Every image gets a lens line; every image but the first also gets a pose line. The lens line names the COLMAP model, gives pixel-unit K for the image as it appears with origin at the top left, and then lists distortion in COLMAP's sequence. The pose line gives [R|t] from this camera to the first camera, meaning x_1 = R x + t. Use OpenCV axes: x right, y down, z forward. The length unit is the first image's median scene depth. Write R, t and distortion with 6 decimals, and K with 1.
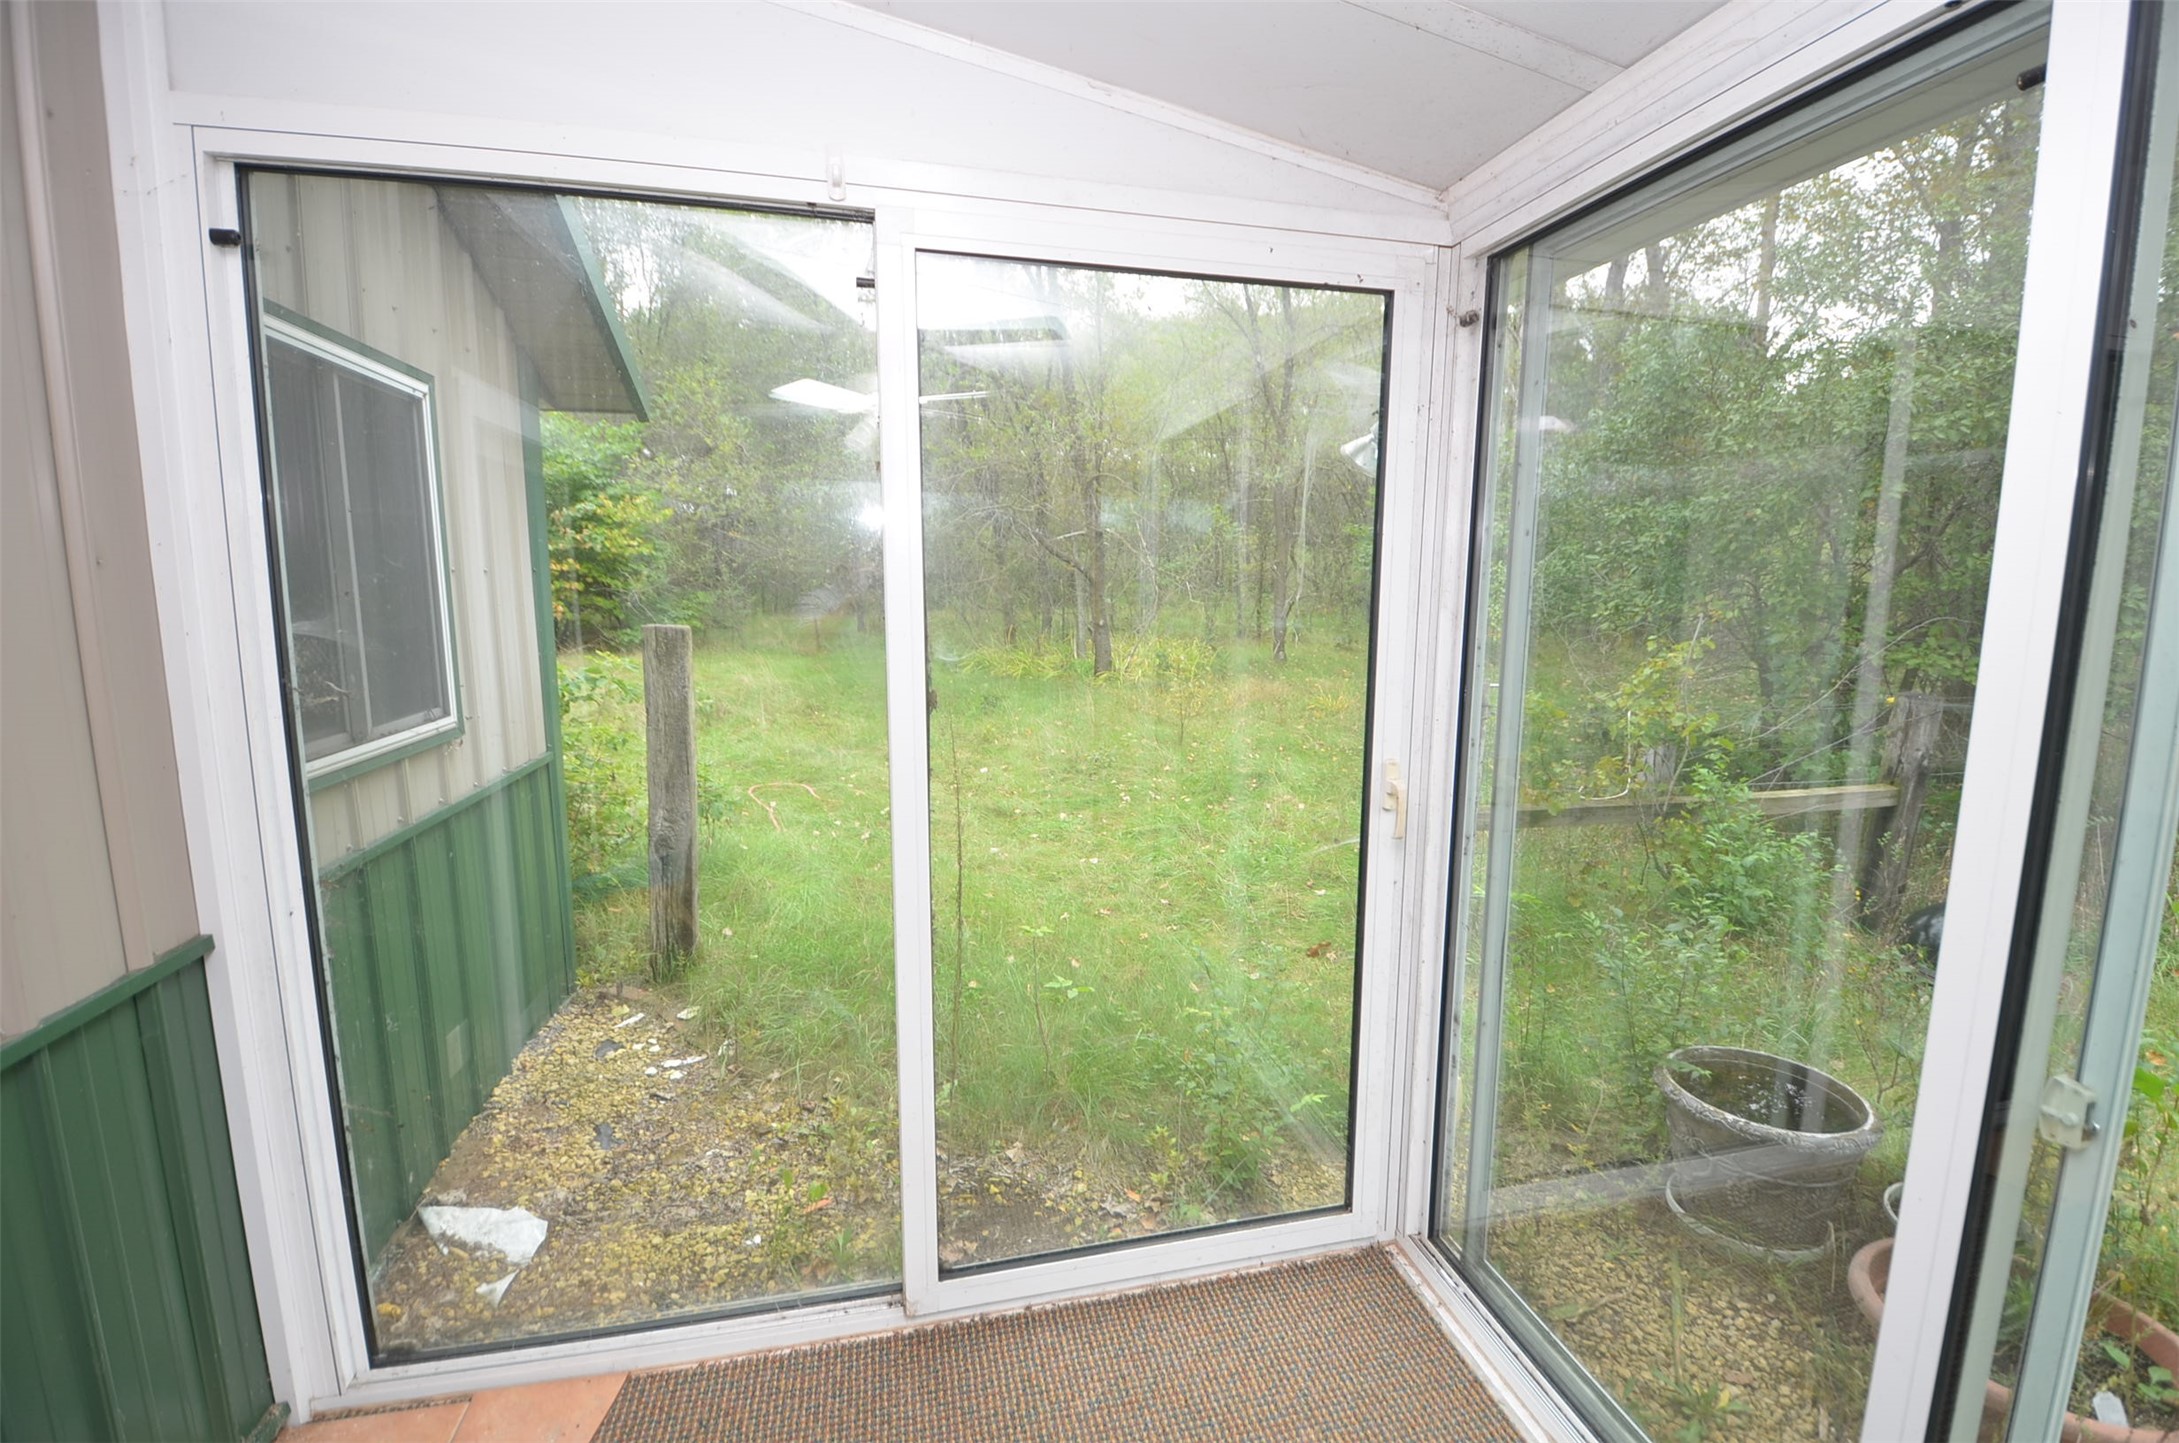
lens RADIAL K [[946.7, 0, 1116.2], [0, 946.7, 717.7], [0, 0, 1]] dist [0.016567, -0.021356]
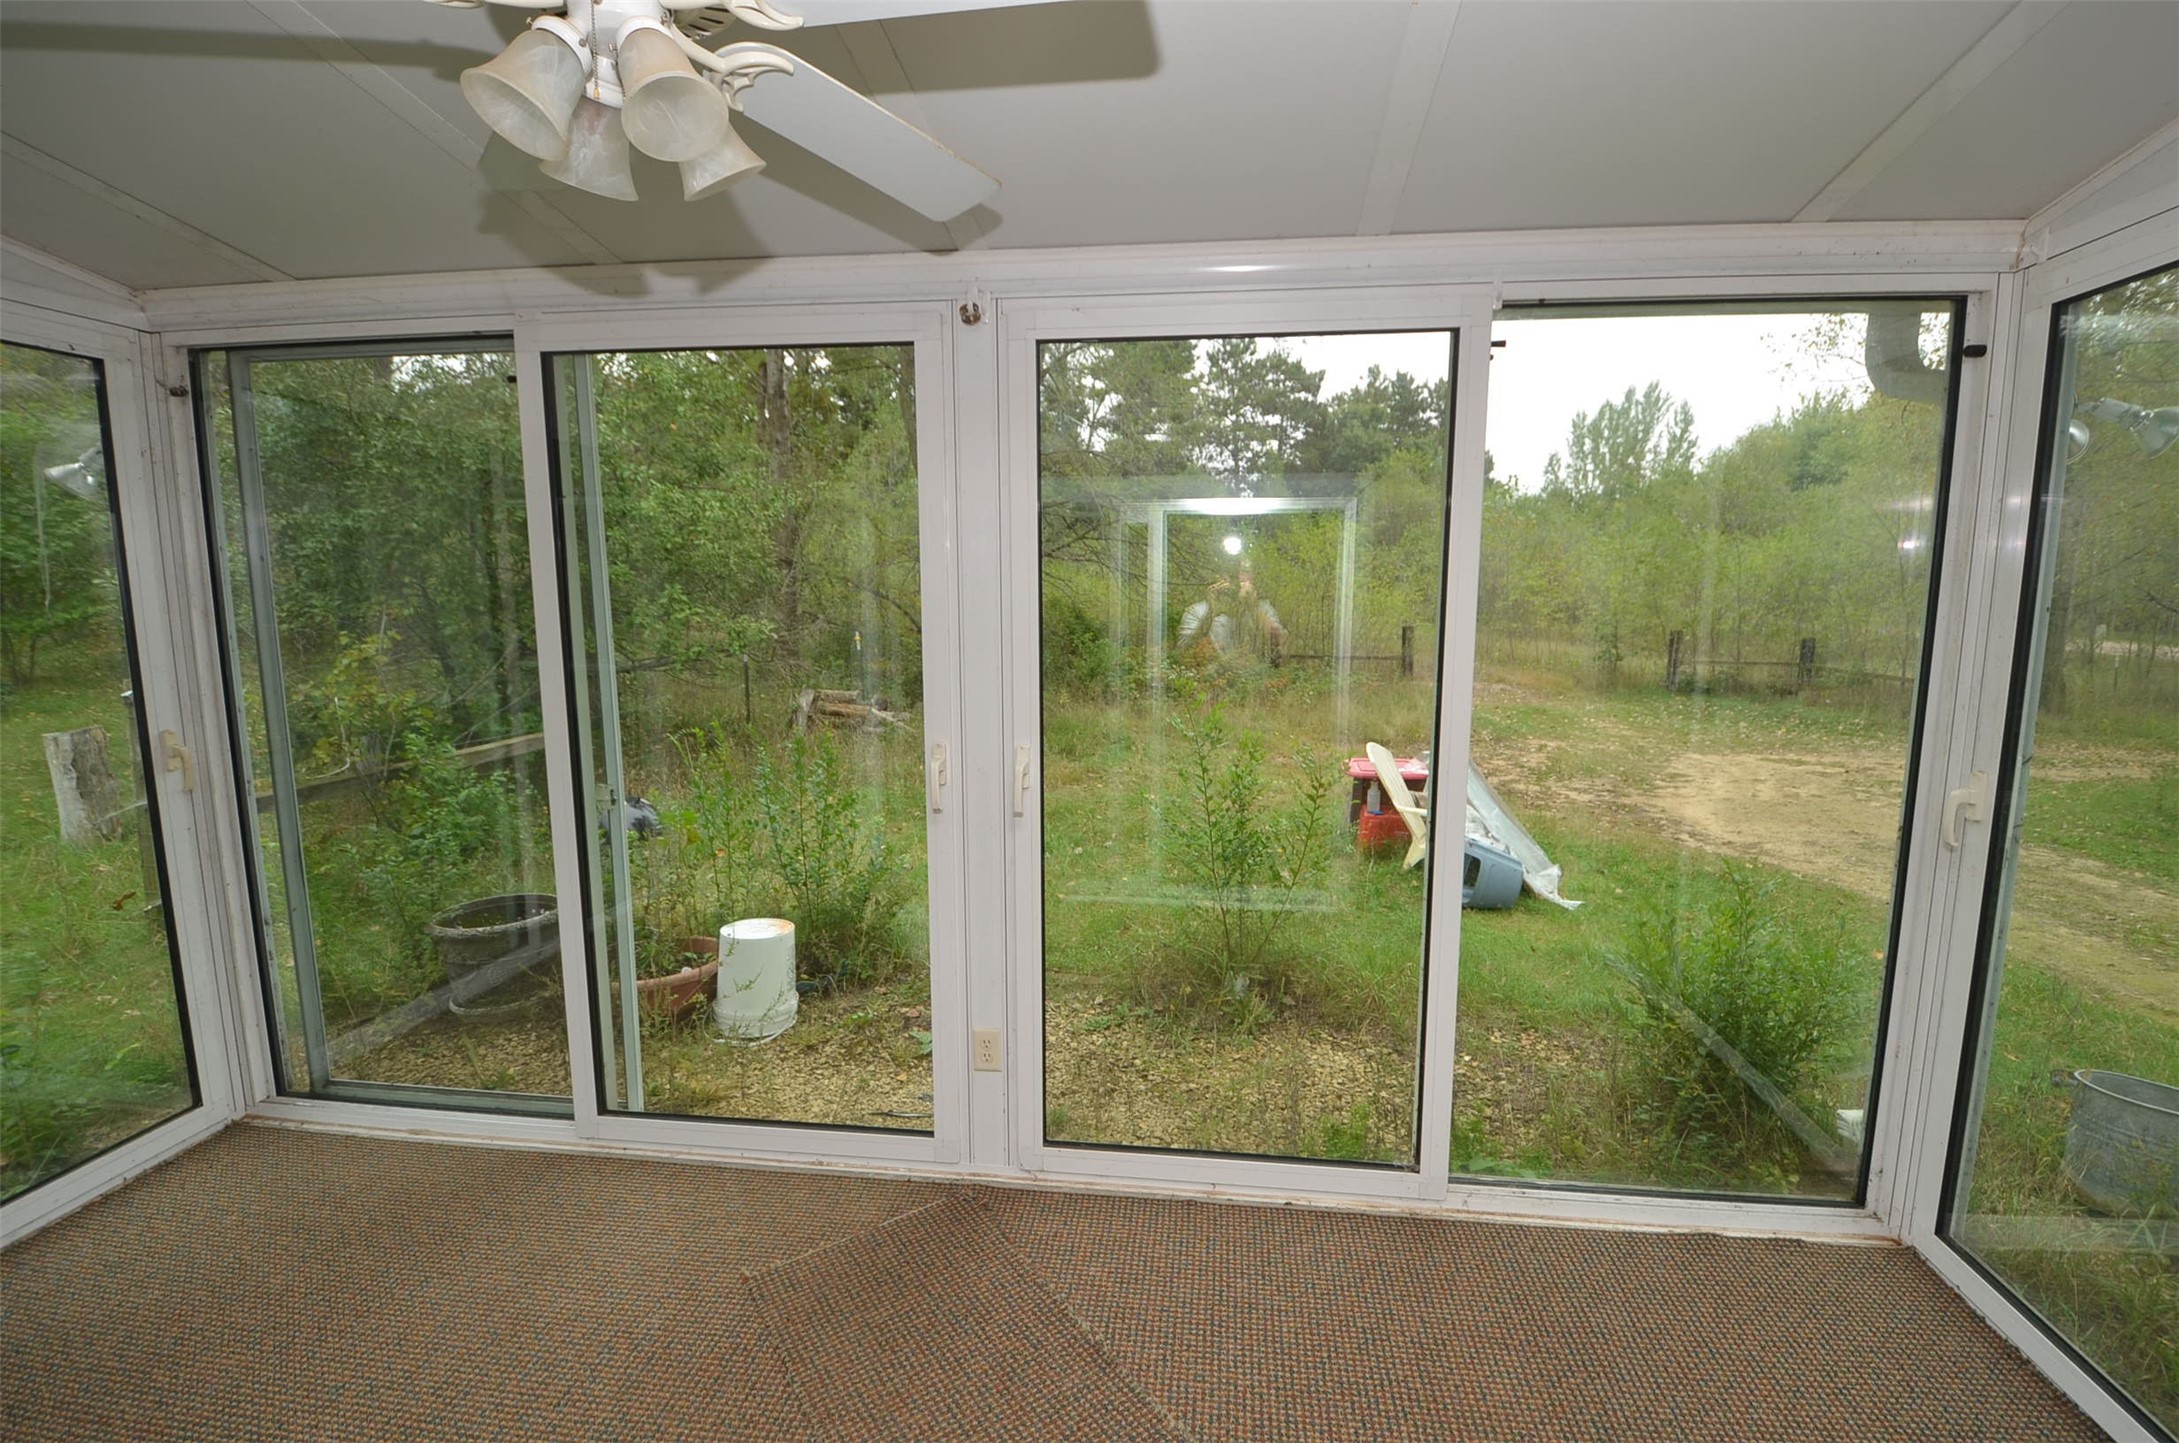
lens RADIAL K [[946.7, 0, 1116.2], [0, 946.7, 717.7], [0, 0, 1]] dist [0.016567, -0.021356]
pose [[0.346122, -0.133860, 0.928591, -0.206895], [0.133112, 0.986763, 0.092630, 0.038081], [-0.928698, 0.091545, 0.359359, -0.295146]]
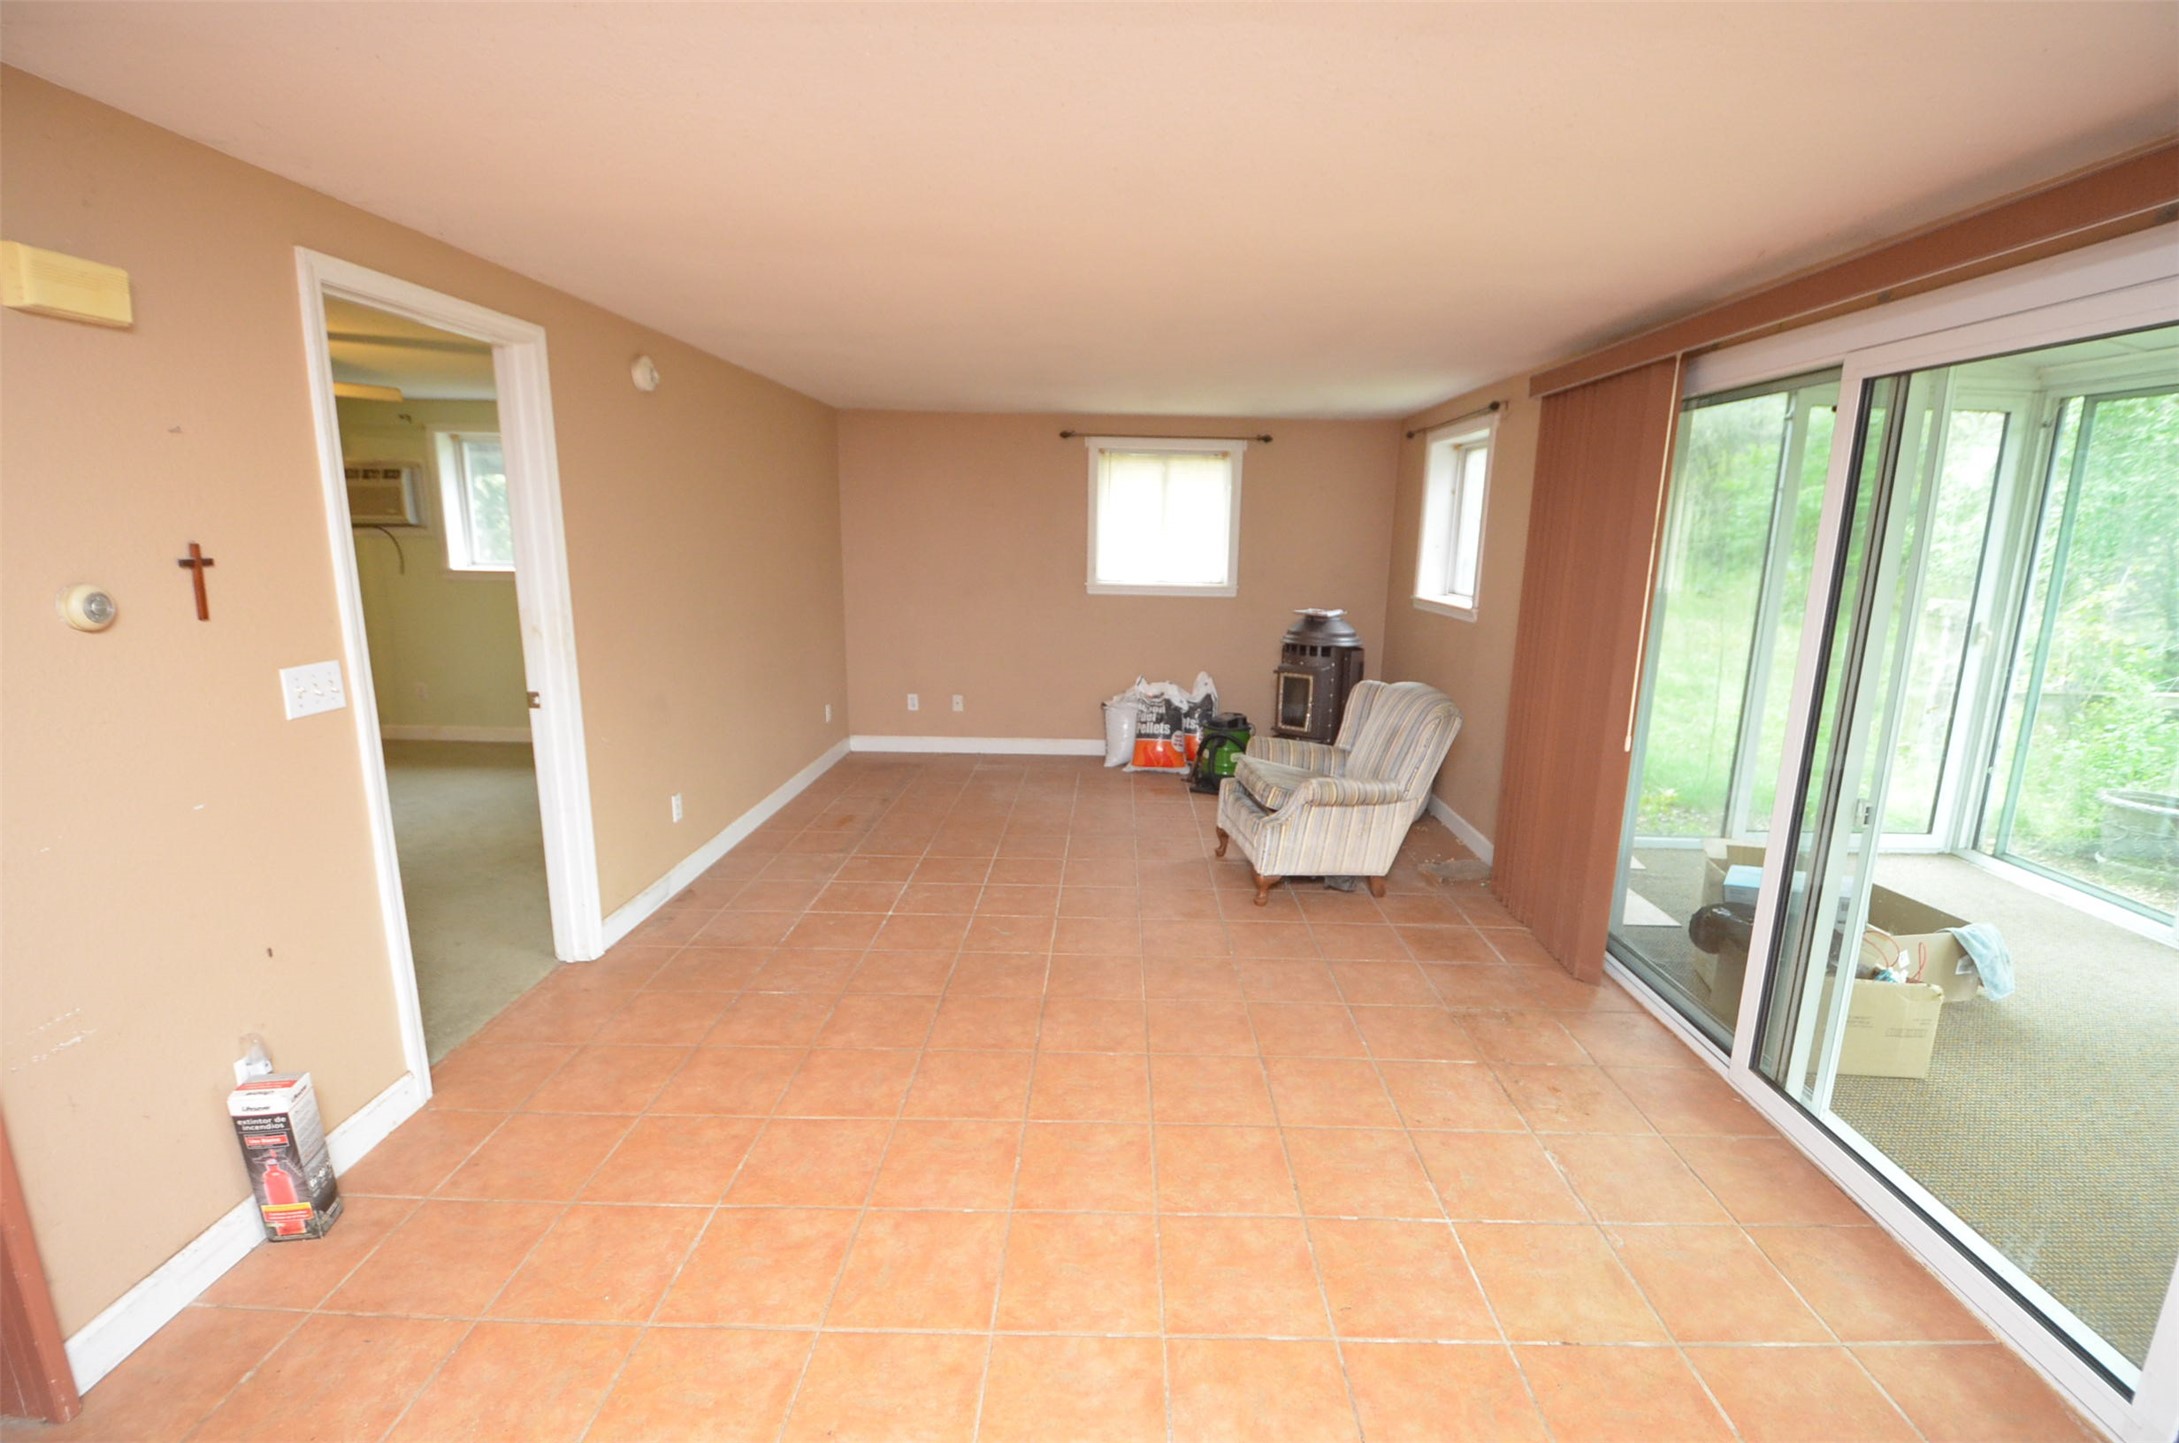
lens RADIAL K [[946.7, 0, 1116.2], [0, 946.7, 717.7], [0, 0, 1]] dist [0.016567, -0.021356]
pose [[0.970328, 0.058918, -0.234503, -0.550376], [-0.045672, 0.997060, 0.061524, 0.108631], [0.237438, -0.048988, 0.970167, -0.785454]]
